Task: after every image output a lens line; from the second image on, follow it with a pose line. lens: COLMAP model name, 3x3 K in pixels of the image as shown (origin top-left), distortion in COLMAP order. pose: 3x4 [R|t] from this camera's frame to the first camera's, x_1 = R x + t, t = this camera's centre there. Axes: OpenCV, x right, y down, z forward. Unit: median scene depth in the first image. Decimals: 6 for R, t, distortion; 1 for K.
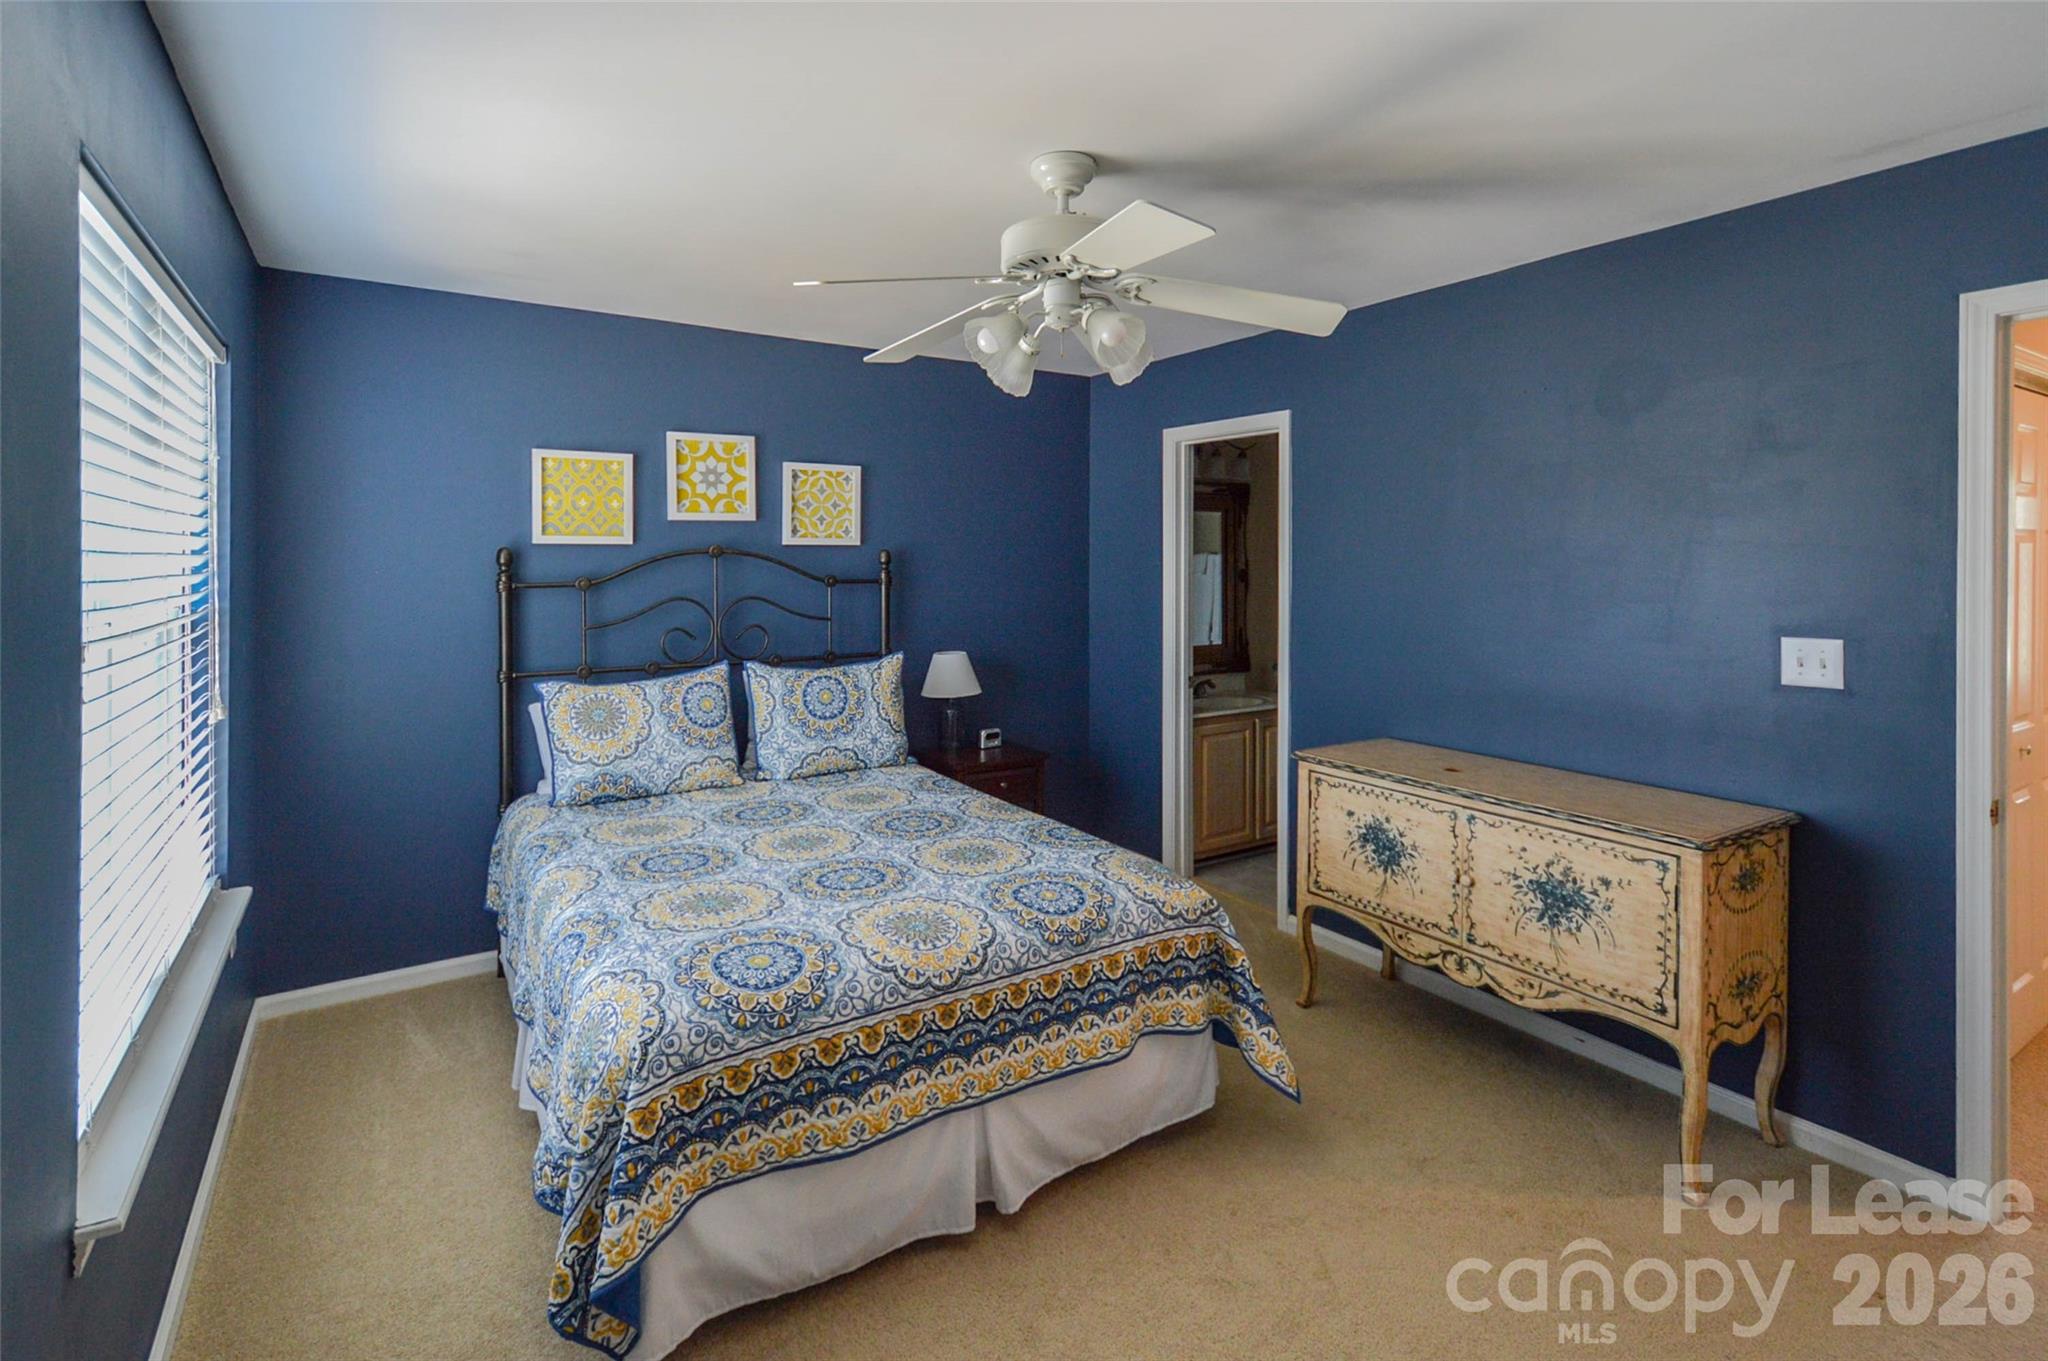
lens RADIAL K [[946.9, 0, 1039.5], [0, 946.9, 567.9], [0, 0, 1]] dist [0.016634, -0.001202]
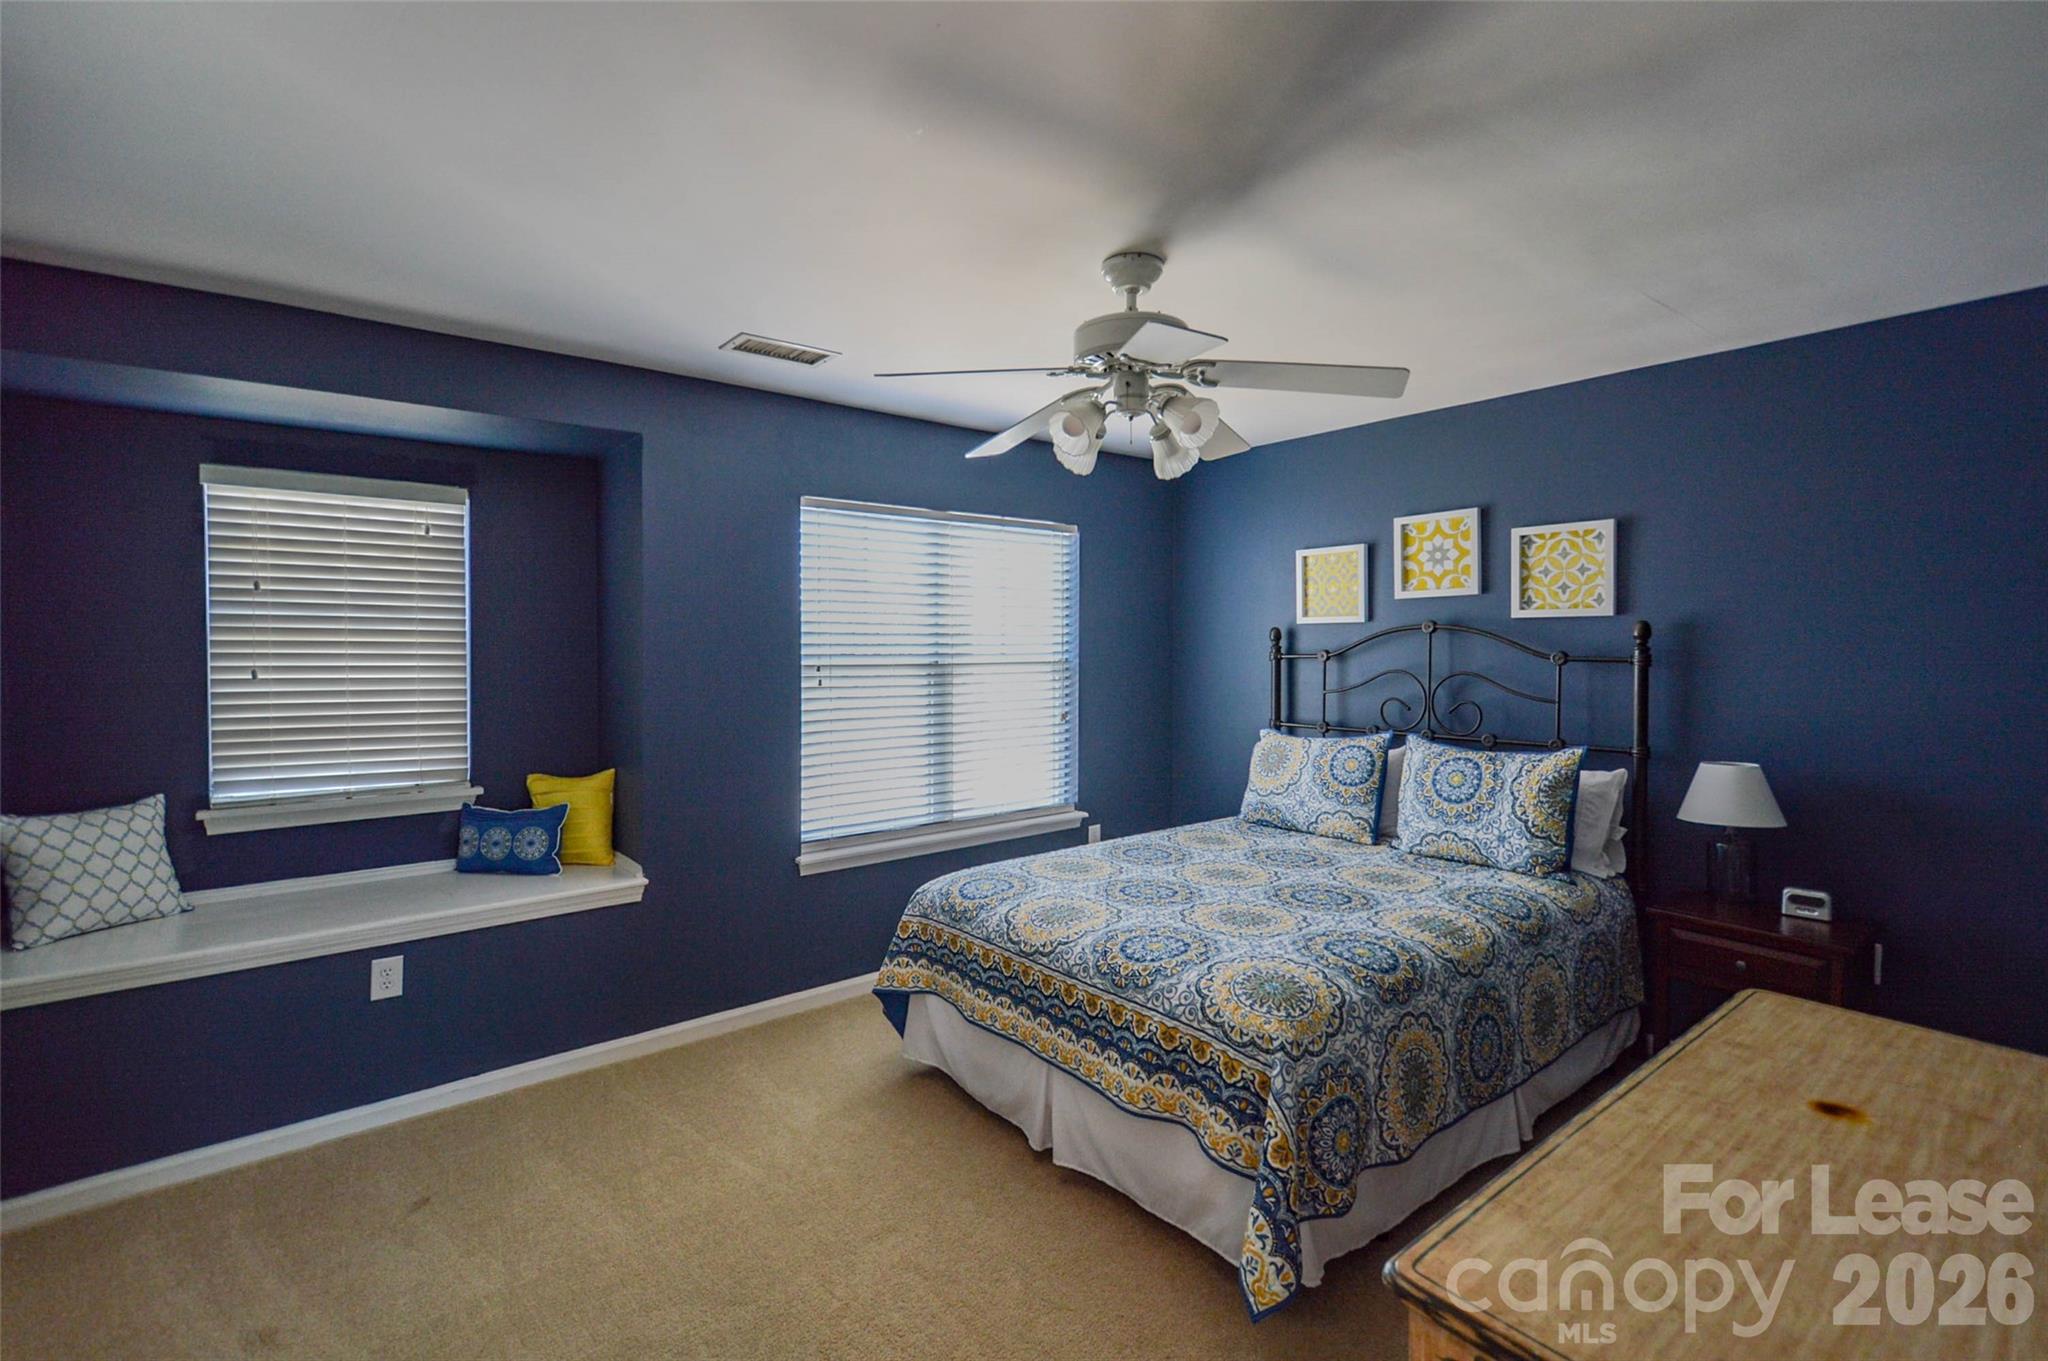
lens RADIAL K [[946.9, 0, 1028.4], [0, 946.9, 666.6], [0, 0, 1]] dist [0.016634, -0.001202]
pose [[0.088398, 0.021914, -0.995844, 0.657095], [-0.008447, 0.999739, 0.021250, 0.007434], [0.996049, 0.006534, 0.088560, 0.479902]]
